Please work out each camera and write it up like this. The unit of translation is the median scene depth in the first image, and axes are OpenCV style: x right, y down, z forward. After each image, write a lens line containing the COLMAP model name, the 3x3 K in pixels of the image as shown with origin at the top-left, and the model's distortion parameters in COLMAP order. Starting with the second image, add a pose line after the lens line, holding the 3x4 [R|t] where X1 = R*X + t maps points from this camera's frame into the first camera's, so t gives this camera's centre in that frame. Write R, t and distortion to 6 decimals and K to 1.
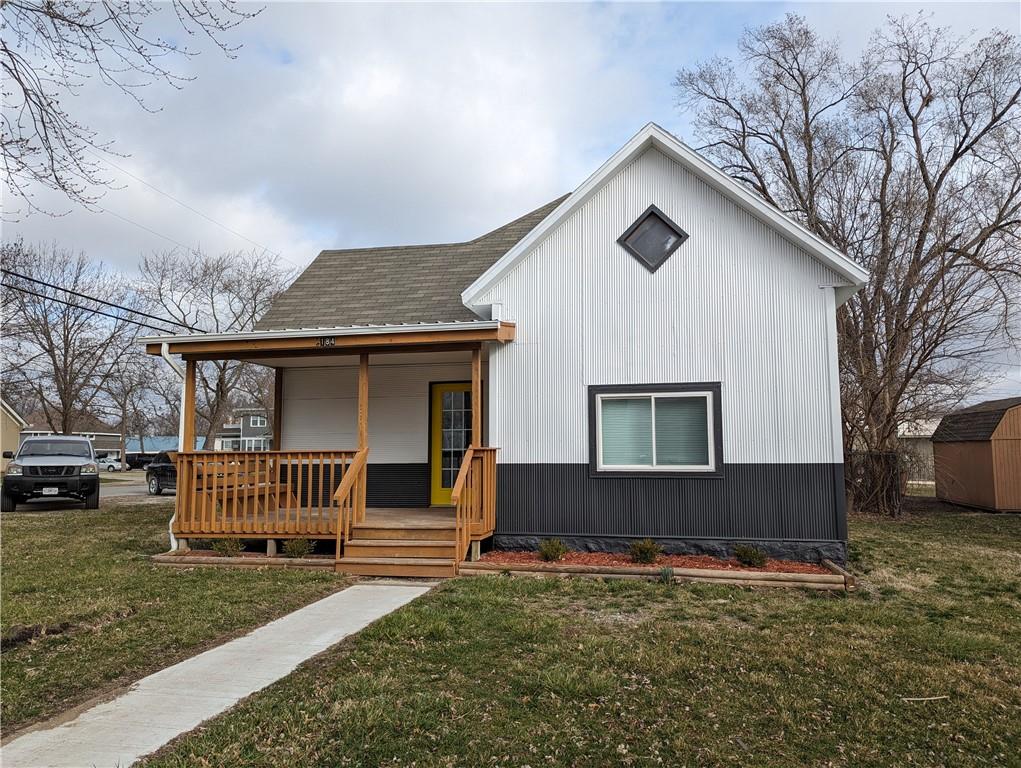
lens RADIAL K [[757.4, 0, 510.5], [0, 757.4, 384.0], [0, 0, 1]] dist [0.059863, -0.059090]
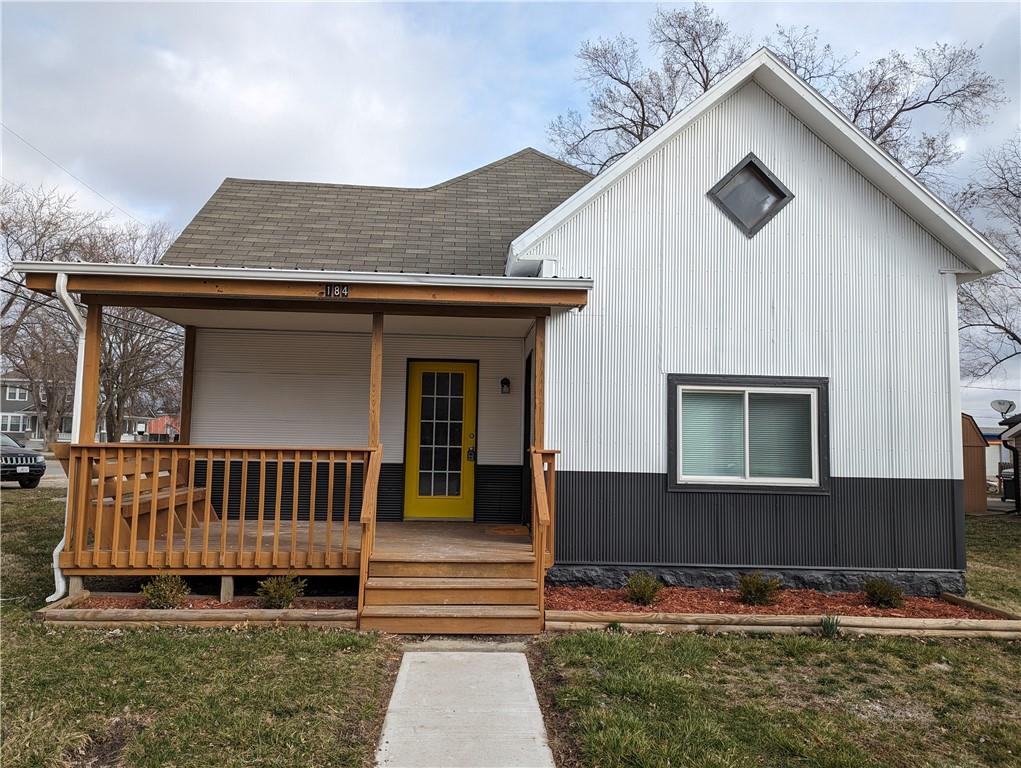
lens RADIAL K [[757.4, 0, 510.5], [0, 757.4, 384.0], [0, 0, 1]] dist [0.059863, -0.059090]
pose [[0.962468, 0.047525, 0.267201, -0.265873], [-0.051851, 0.998613, 0.009153, 0.013895], [-0.266396, -0.022664, 0.963597, 0.286791]]
